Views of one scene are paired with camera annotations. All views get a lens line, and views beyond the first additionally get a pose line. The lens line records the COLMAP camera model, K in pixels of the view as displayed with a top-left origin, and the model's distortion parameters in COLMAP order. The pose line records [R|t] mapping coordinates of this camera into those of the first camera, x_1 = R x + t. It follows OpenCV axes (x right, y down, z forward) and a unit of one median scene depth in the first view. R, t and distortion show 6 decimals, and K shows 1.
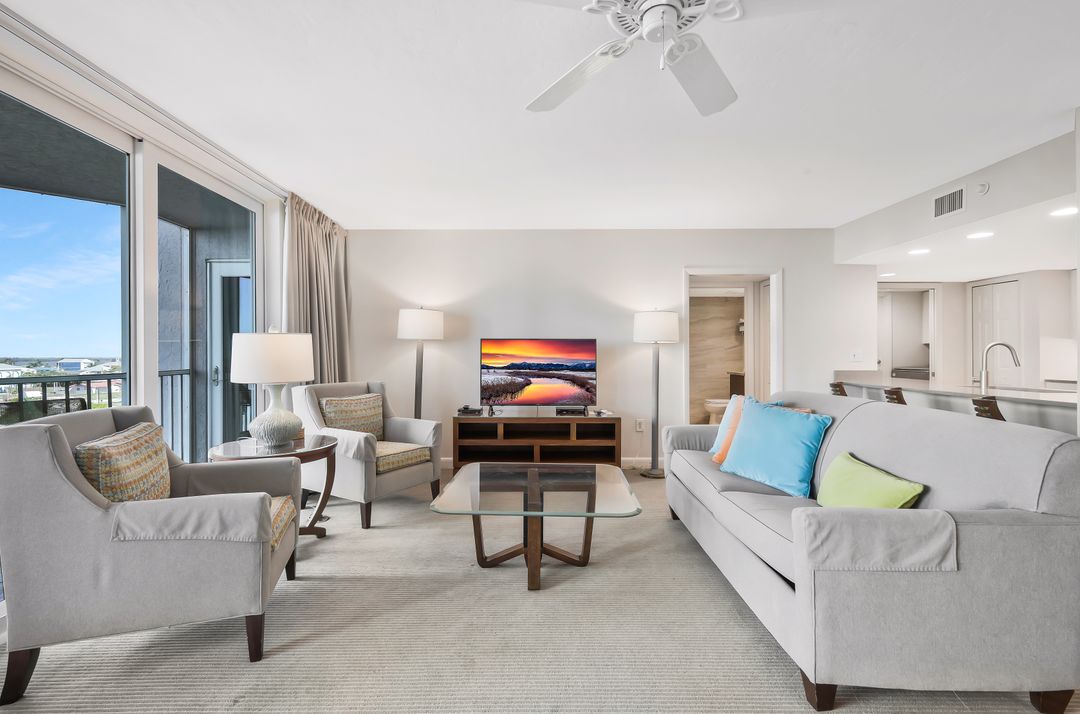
lens RADIAL K [[478.5, 0, 540.0], [0, 478.5, 357.0], [0, 0, 1]] dist [0.009100, 0.000168]
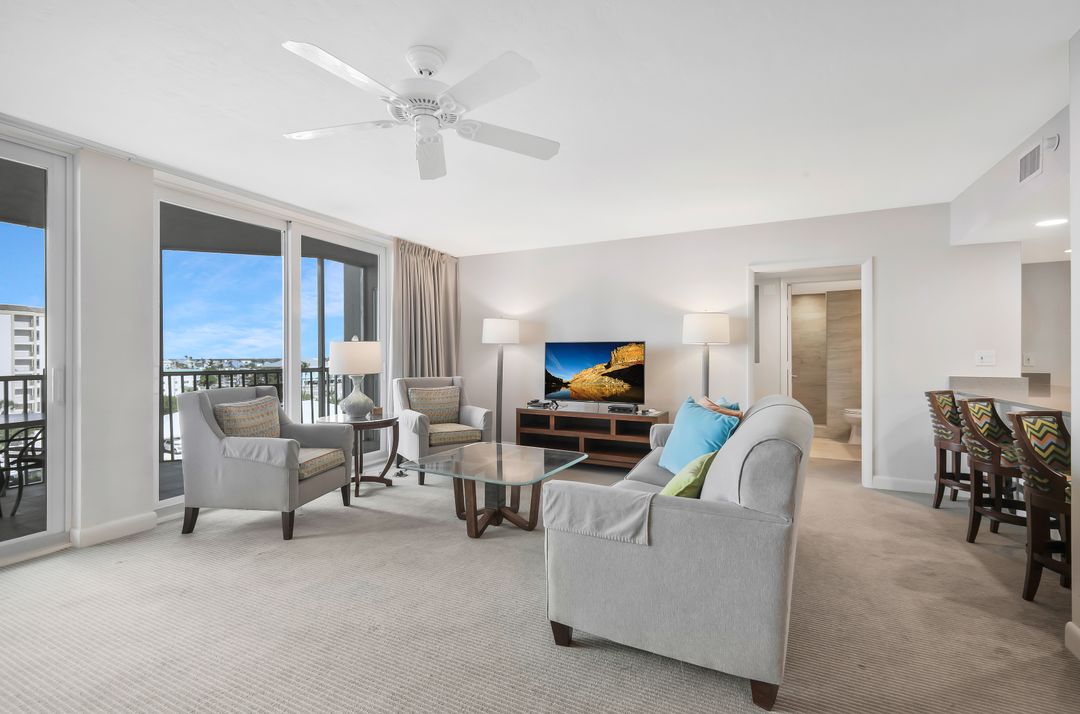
lens RADIAL K [[478.5, 0, 540.0], [0, 478.5, 357.0], [0, 0, 1]] dist [0.009100, 0.000168]
pose [[0.898925, 0.002660, -0.438094, 0.515502], [-0.004168, 0.999988, -0.002482, 0.000778], [0.438082, 0.004057, 0.898926, -0.060201]]
